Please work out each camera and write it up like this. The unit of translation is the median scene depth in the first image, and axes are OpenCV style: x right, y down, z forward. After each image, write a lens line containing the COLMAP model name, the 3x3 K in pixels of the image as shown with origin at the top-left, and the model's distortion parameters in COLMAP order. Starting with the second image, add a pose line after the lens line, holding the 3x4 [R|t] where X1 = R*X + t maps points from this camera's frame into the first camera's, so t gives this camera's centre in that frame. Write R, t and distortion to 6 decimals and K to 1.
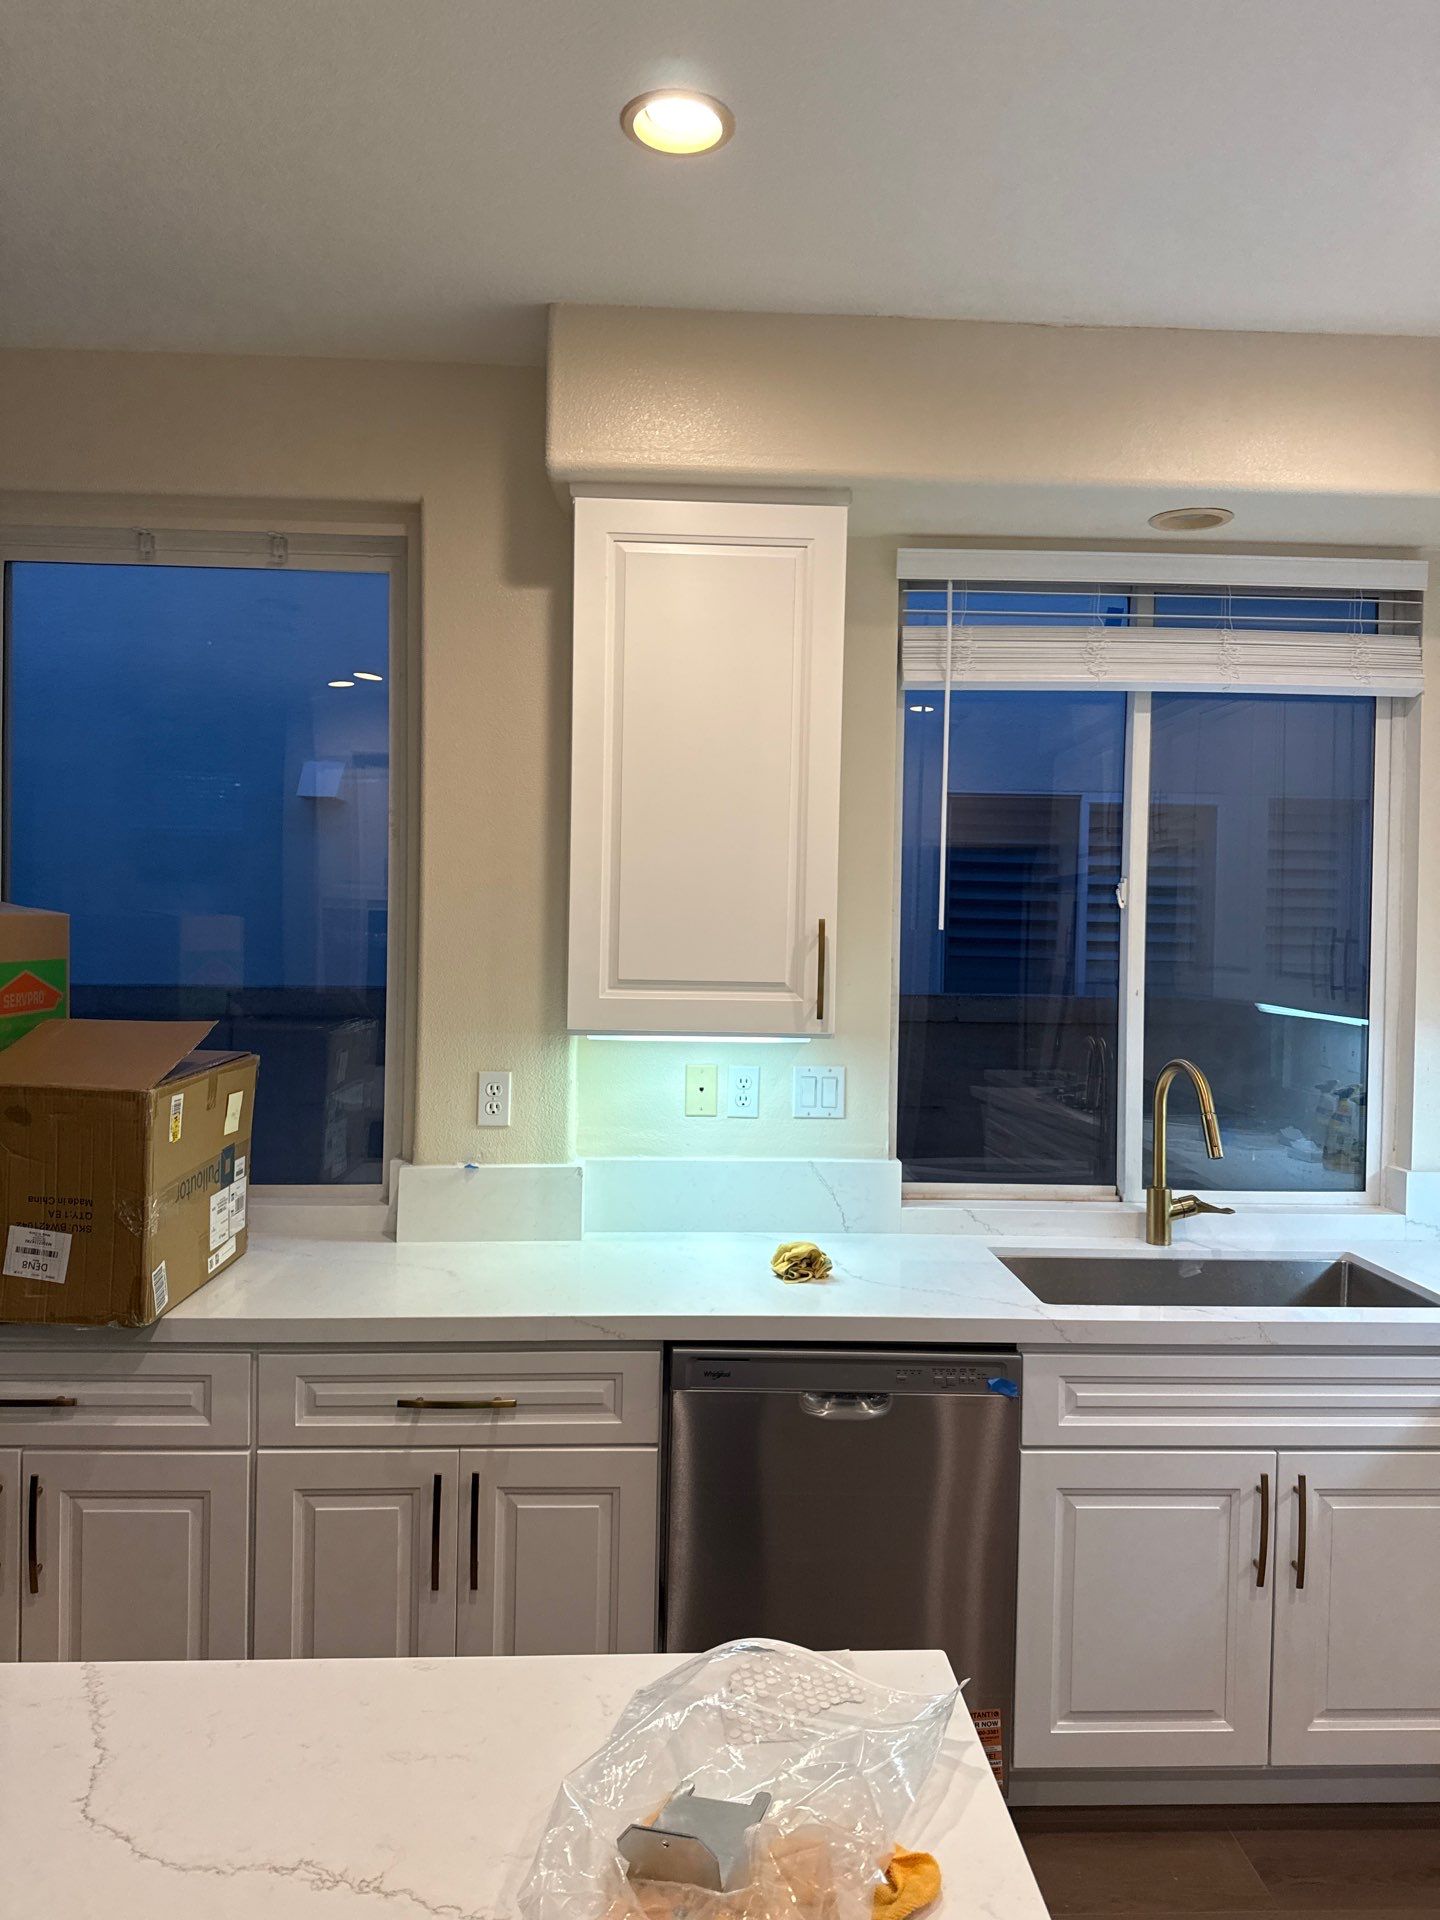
lens RADIAL K [[1366.7, 0, 708.2], [0, 1366.7, 953.4], [0, 0, 1]] dist [0.066769, -0.082130]
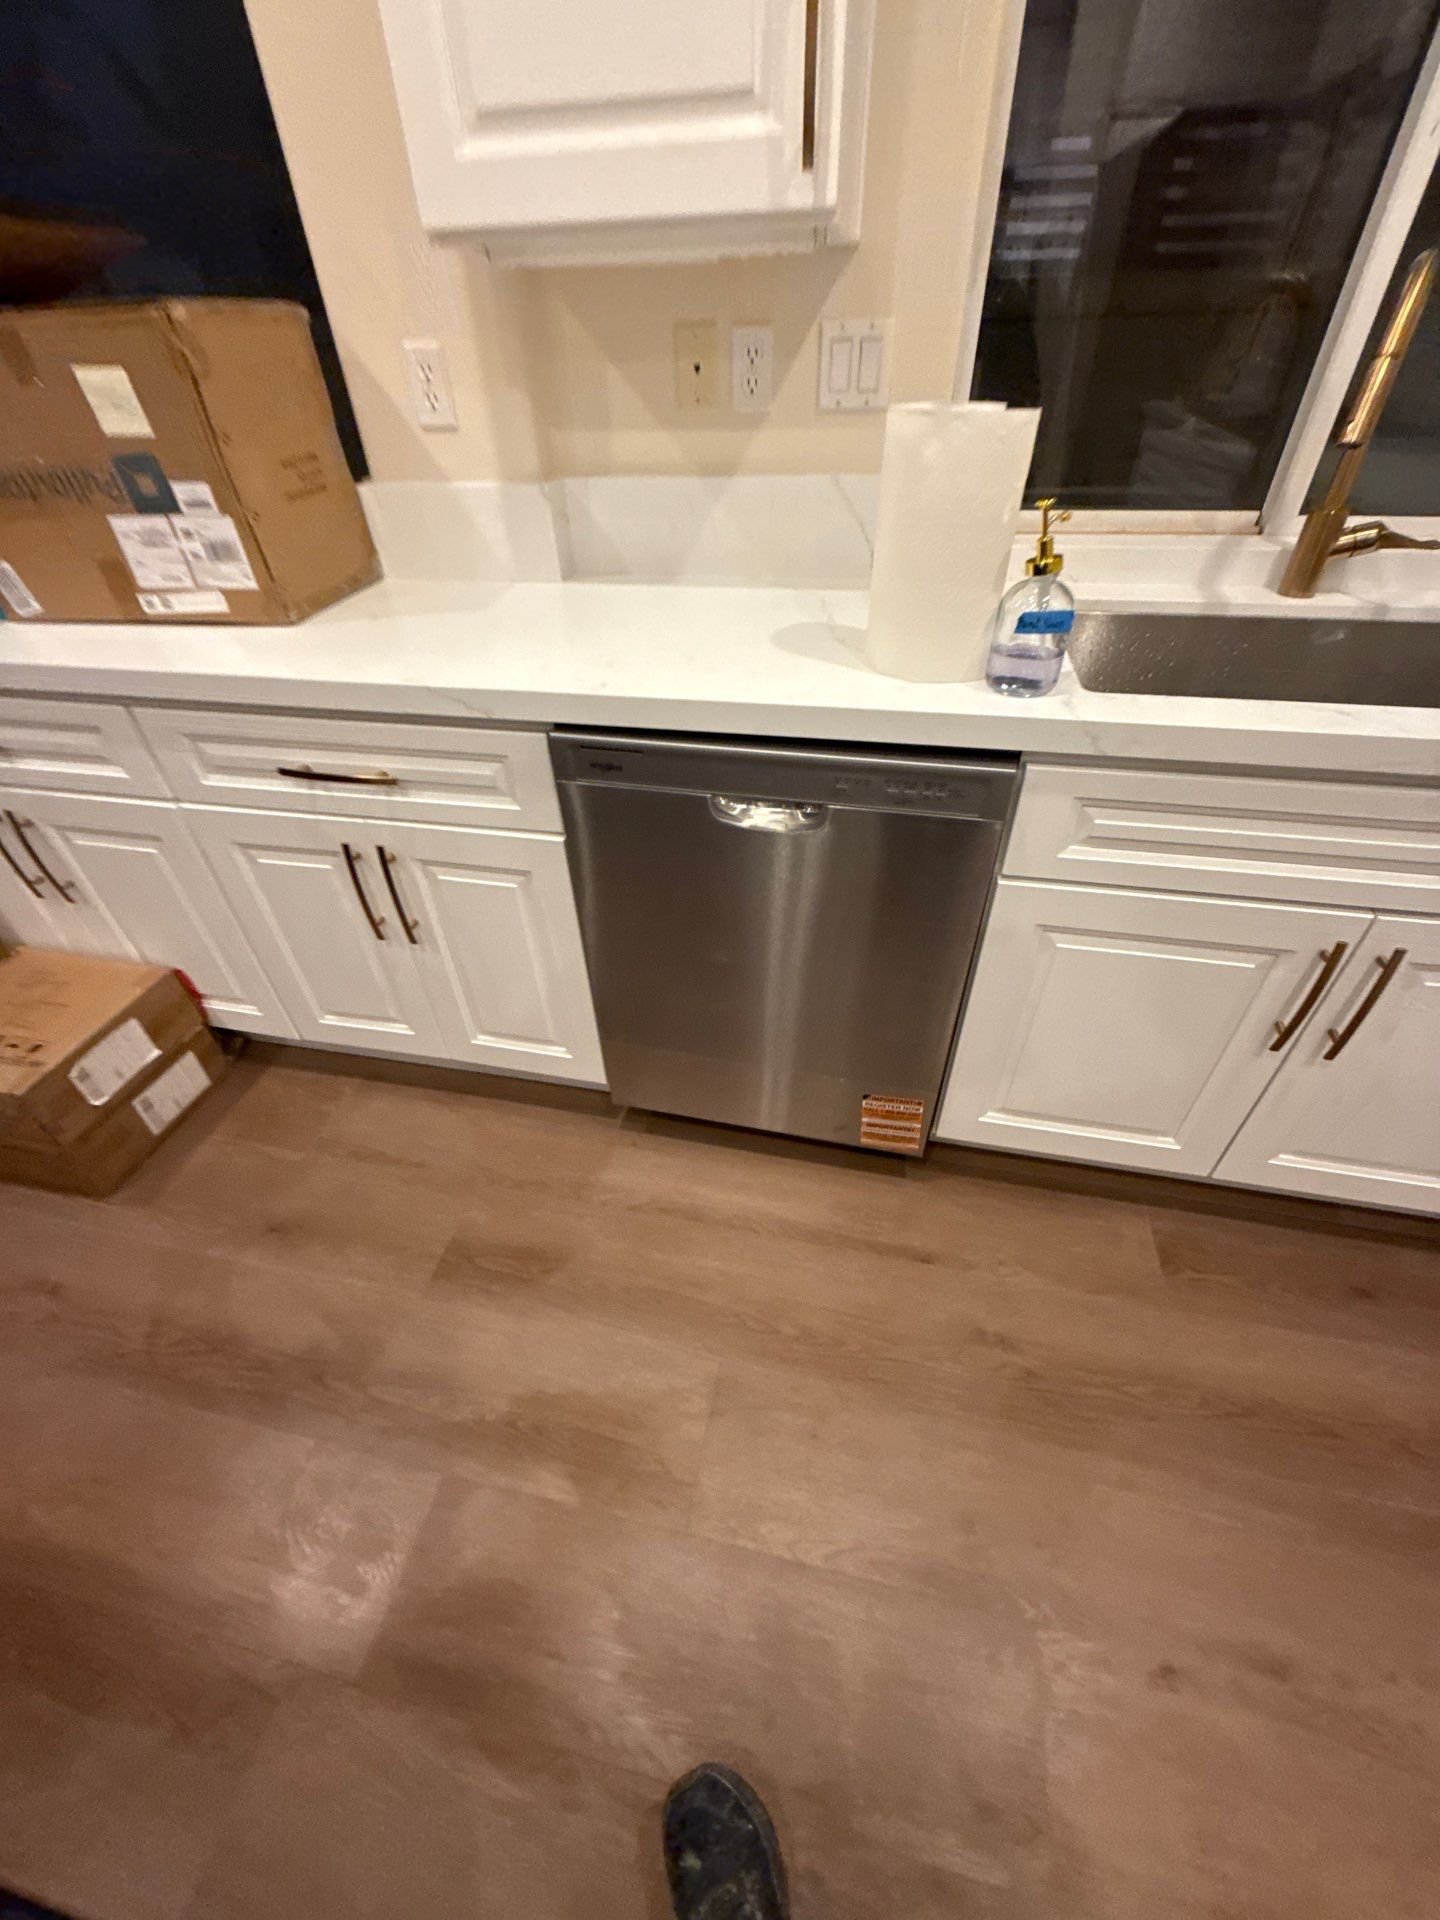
lens RADIAL K [[764.8, 0, 720.0], [0, 764.8, 960.0], [0, 0, 1]] dist [-0.001473, 0.000030]
pose [[0.966494, 0.126933, -0.223107, 0.176511], [0.037722, 0.789505, 0.612584, 0.125776], [0.253901, -0.600475, 0.758264, 0.606297]]
